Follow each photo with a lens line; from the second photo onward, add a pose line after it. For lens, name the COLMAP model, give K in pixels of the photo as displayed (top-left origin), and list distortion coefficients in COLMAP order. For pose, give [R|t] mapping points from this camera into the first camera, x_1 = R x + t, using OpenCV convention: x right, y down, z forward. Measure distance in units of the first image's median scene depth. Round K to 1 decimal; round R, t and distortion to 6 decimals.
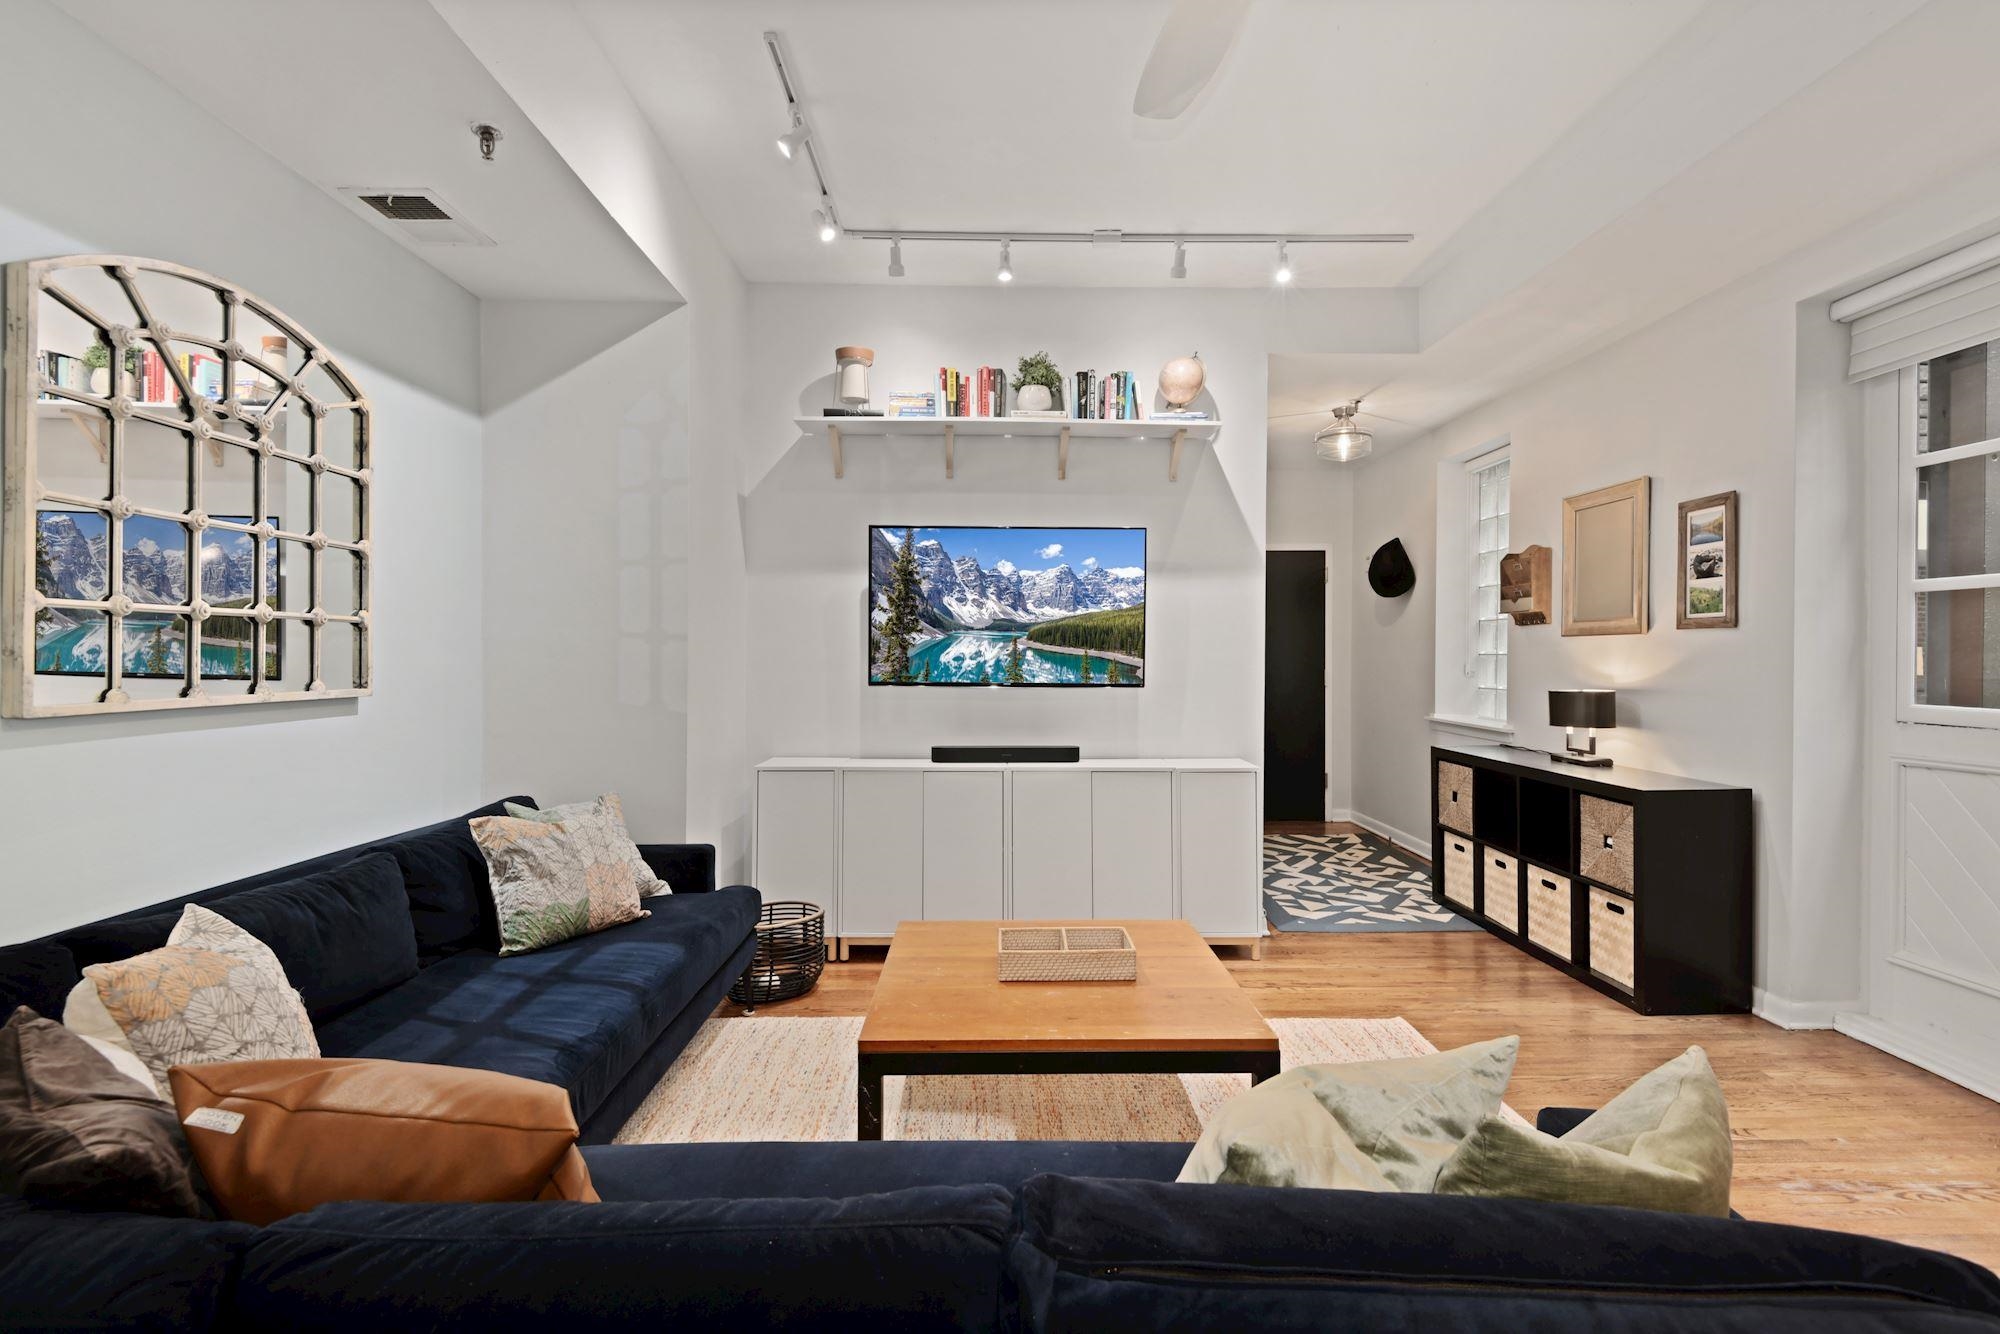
lens RADIAL K [[927.9, 0, 1001.6], [0, 927.9, 656.0], [0, 0, 1]] dist [0.021952, -0.013304]
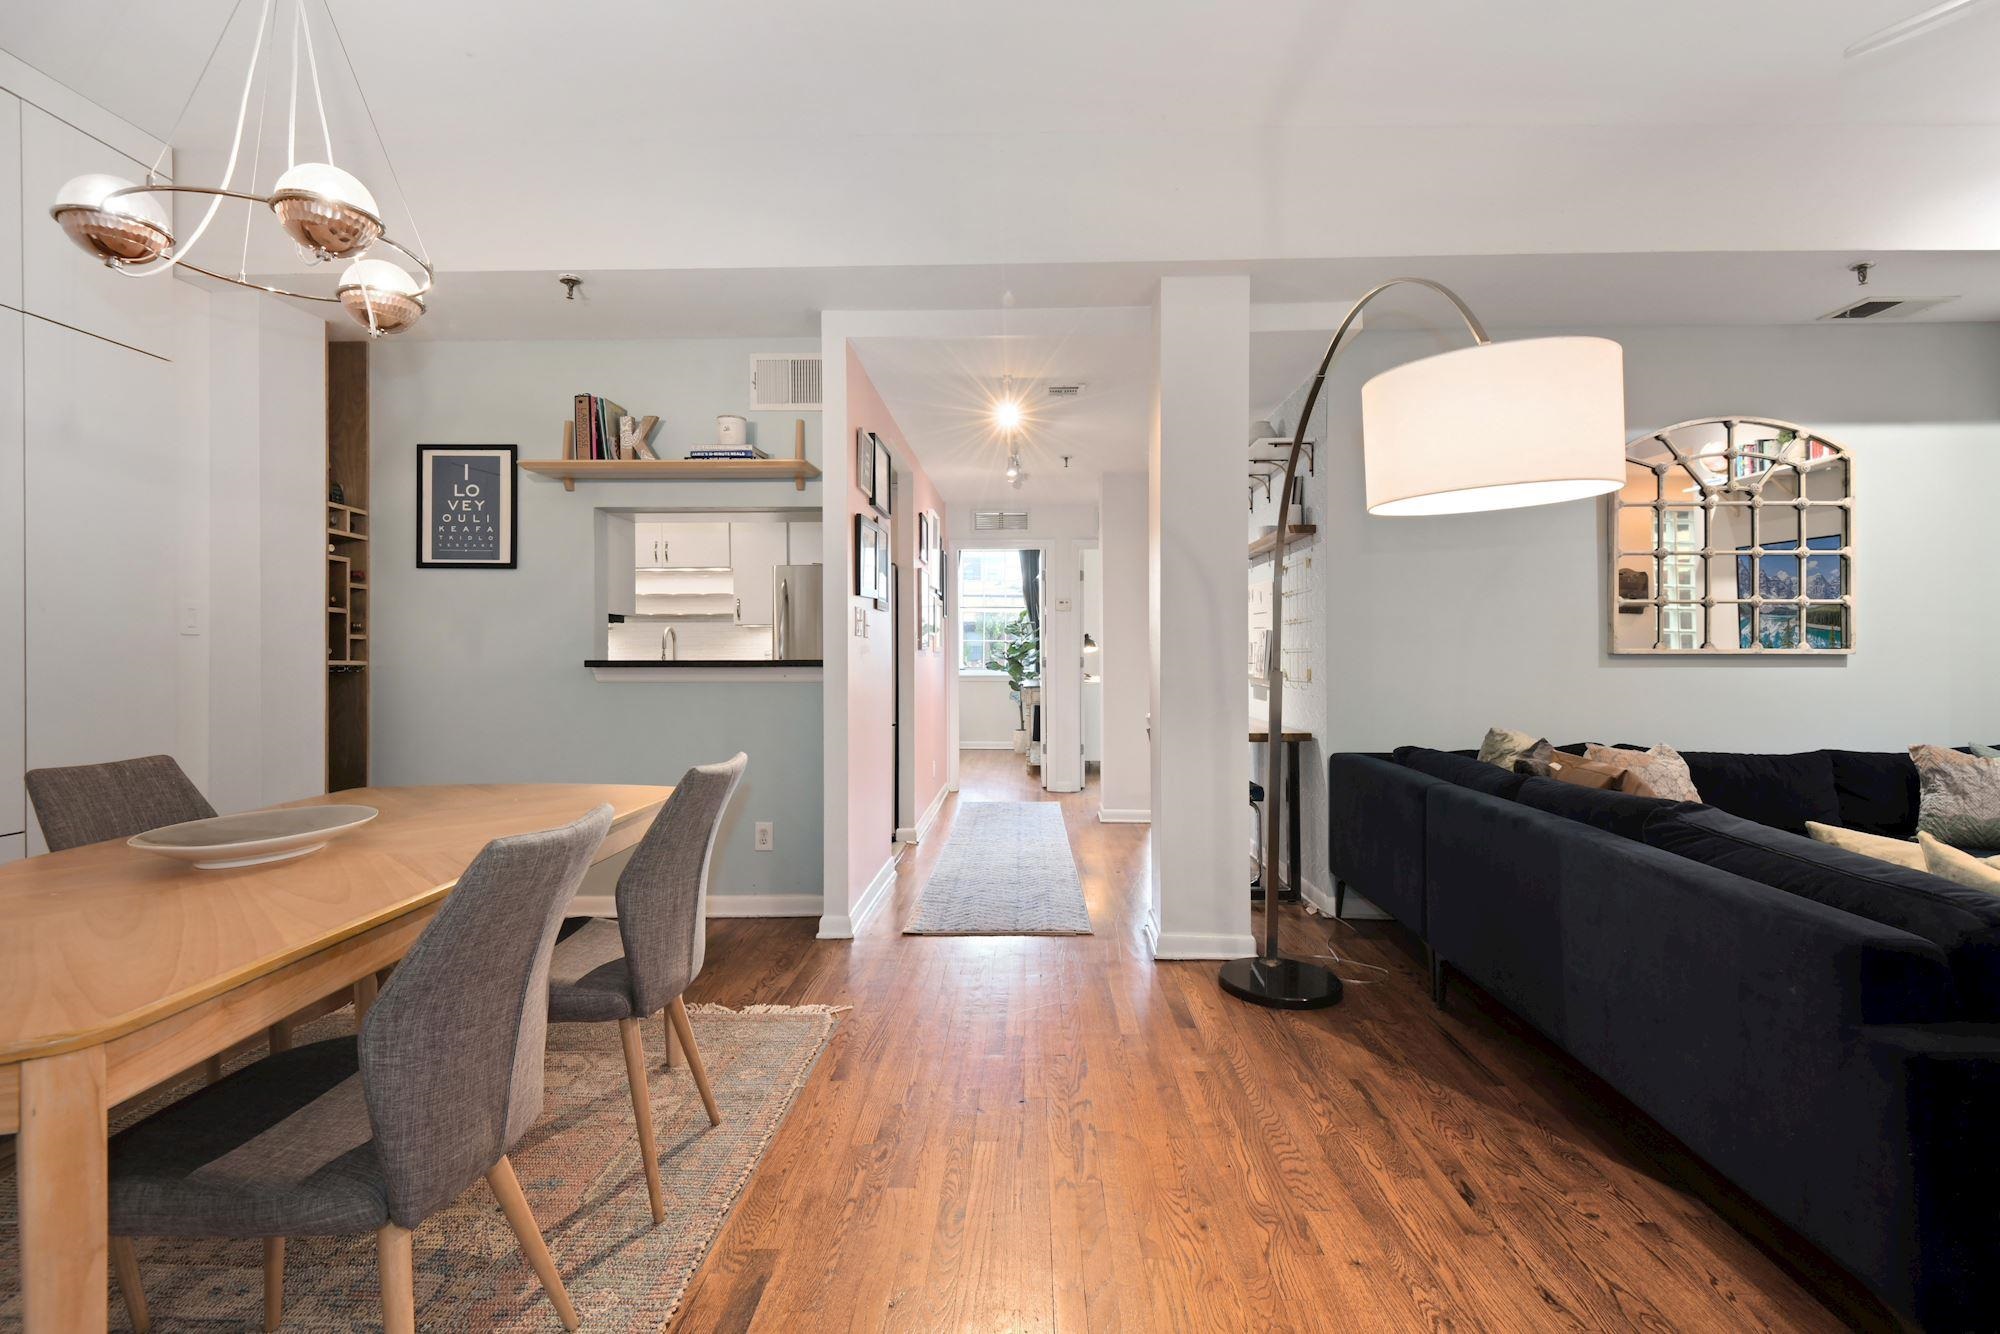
lens RADIAL K [[935.3, 0, 1006.2], [0, 935.3, 657.1], [0, 0, 1]] dist [0.032340, -0.021178]
pose [[-0.044320, -0.001703, -0.999016, 0.555075], [-0.002374, 0.999996, -0.001600, 0.035428], [0.999015, 0.002301, -0.044324, -0.157311]]
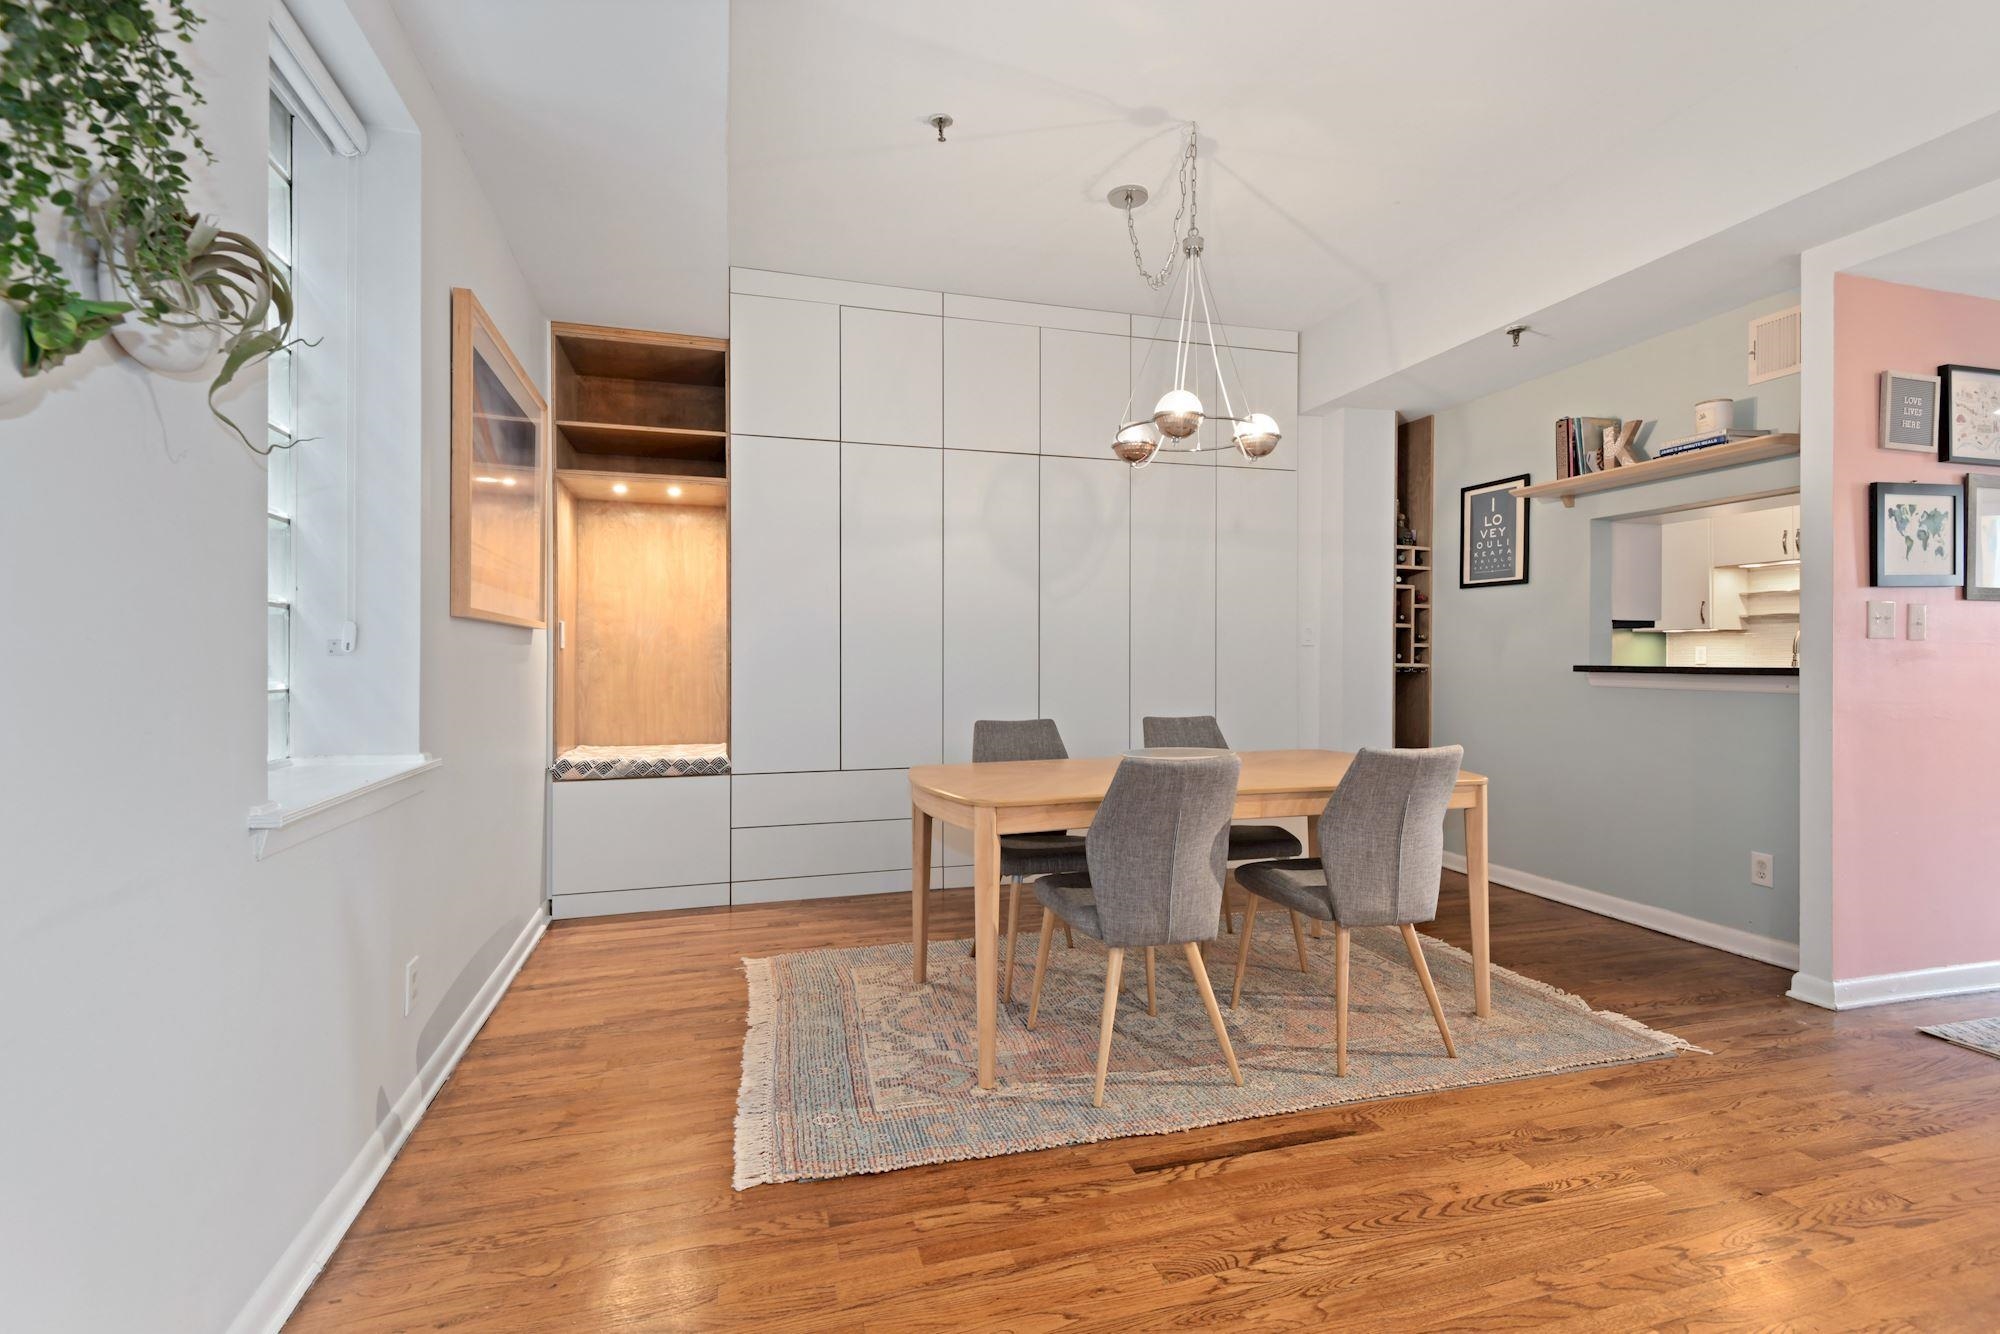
lens RADIAL K [[922.6, 0, 999.1], [0, 922.6, 657.6], [0, 0, 1]] dist [0.042057, -0.024485]
pose [[-0.964300, -0.007306, -0.264713, 0.486175], [-0.008501, 0.999958, 0.003367, 0.031809], [0.264677, 0.005497, -0.964321, 0.192126]]
